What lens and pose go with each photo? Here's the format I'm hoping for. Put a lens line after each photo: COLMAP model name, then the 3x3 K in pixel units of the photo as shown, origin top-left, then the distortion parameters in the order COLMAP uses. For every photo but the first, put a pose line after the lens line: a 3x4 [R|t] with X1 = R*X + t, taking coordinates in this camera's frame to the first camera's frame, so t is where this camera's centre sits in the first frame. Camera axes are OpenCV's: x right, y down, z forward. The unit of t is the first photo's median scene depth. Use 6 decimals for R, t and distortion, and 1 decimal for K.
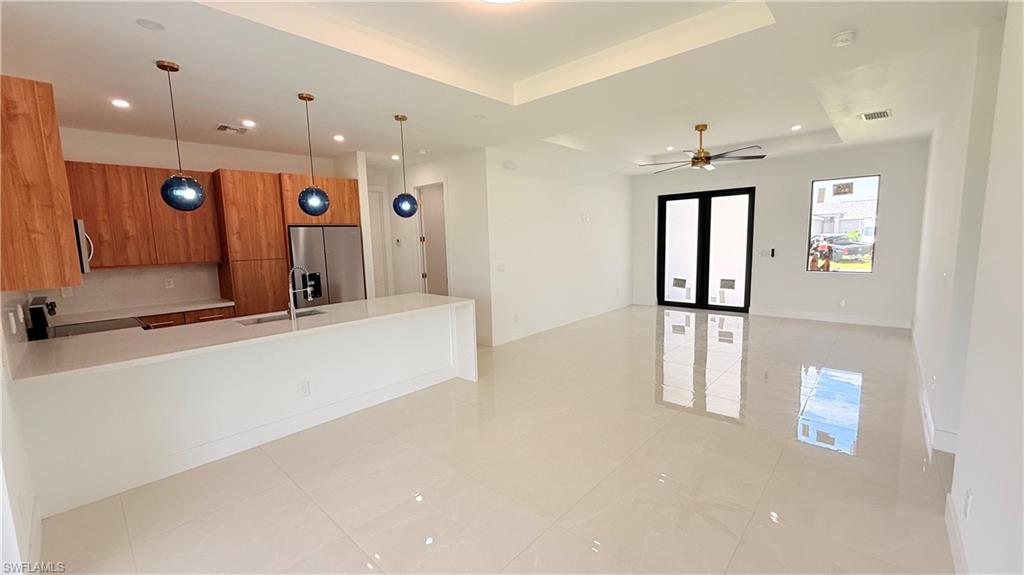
lens RADIAL K [[411.4, 0, 511.0], [0, 411.4, 289.0], [0, 0, 1]] dist [0.001174, 0.000292]
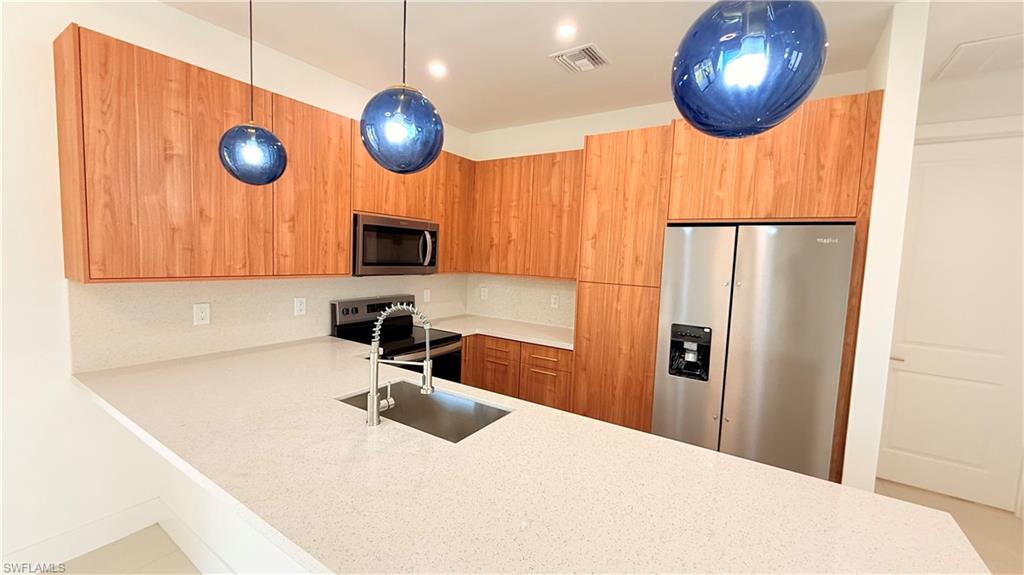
lens RADIAL K [[411.4, 0, 511.0], [0, 411.4, 289.0], [0, 0, 1]] dist [0.001174, 0.000292]
pose [[0.150144, 0.114878, -0.981967, -0.074662], [-0.168914, 0.981604, 0.089008, -0.101097], [0.974128, 0.152504, 0.166787, 0.848585]]
